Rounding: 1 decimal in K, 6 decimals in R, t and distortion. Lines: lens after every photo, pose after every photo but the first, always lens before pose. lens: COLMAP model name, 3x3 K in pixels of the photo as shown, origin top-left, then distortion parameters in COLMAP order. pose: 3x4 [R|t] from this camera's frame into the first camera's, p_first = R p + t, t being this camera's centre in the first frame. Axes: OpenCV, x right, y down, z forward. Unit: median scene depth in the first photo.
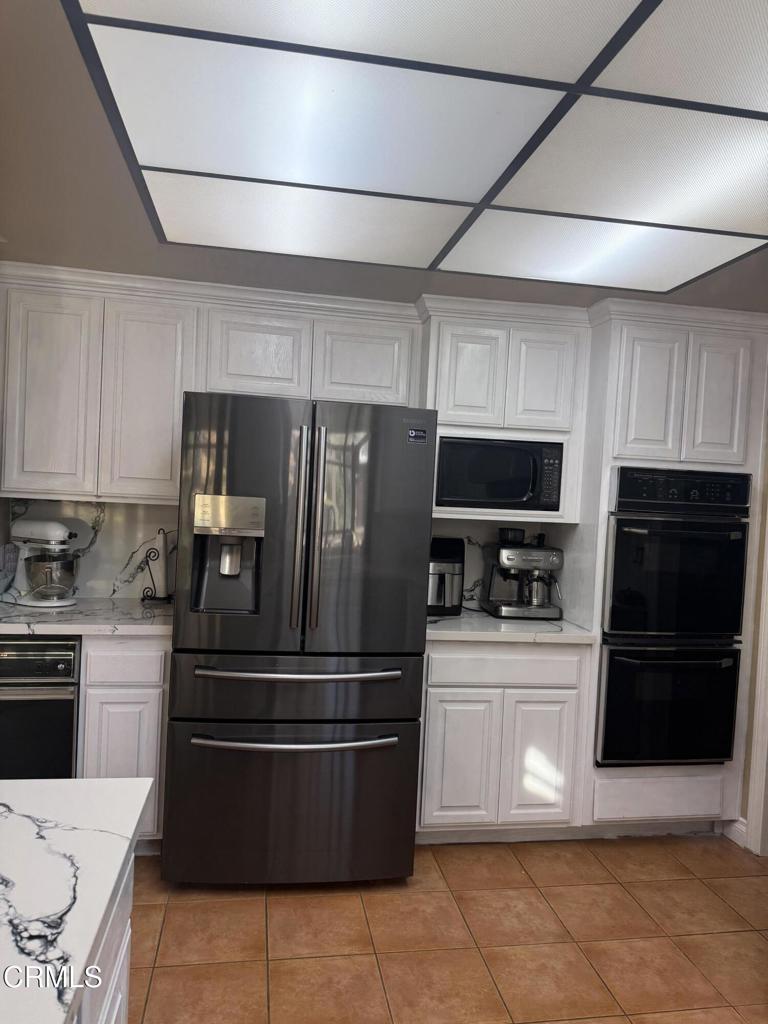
lens RADIAL K [[714.7, 0, 380.3], [0, 714.7, 514.5], [0, 0, 1]] dist [0.136315, -0.229495]
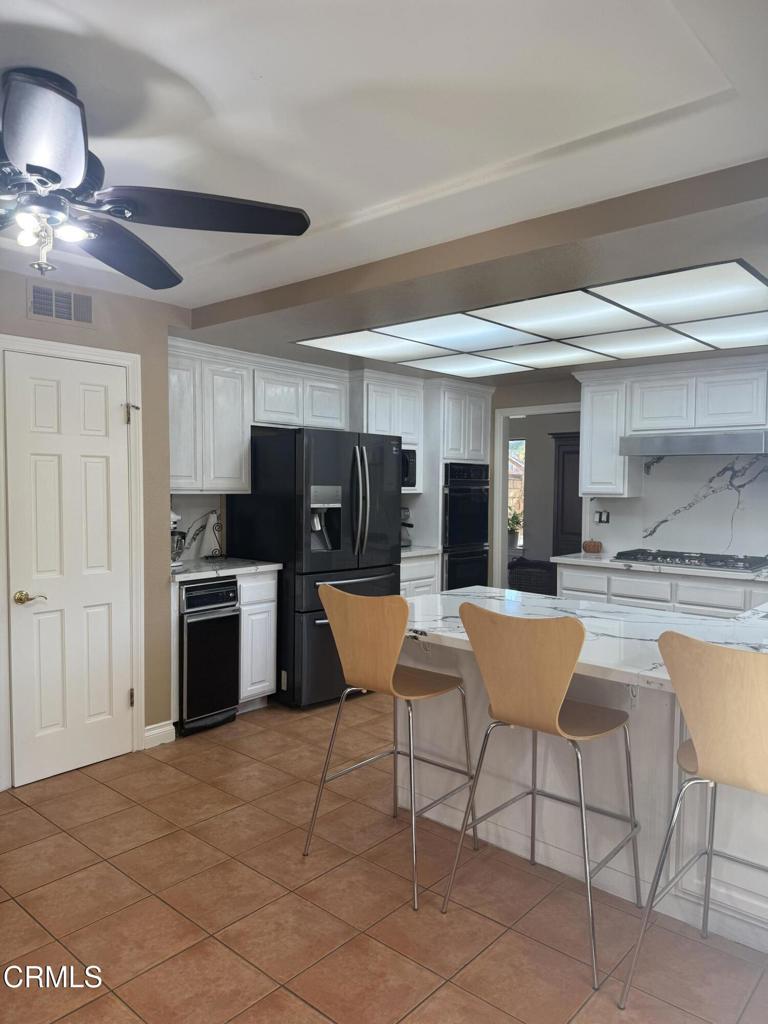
lens RADIAL K [[714.7, 0, 380.3], [0, 714.7, 514.5], [0, 0, 1]] dist [0.136315, -0.229495]
pose [[0.777036, -0.068909, 0.625672, -1.052916], [0.050520, 0.997610, 0.047132, -0.026420], [-0.627425, -0.005014, 0.778661, -0.412687]]
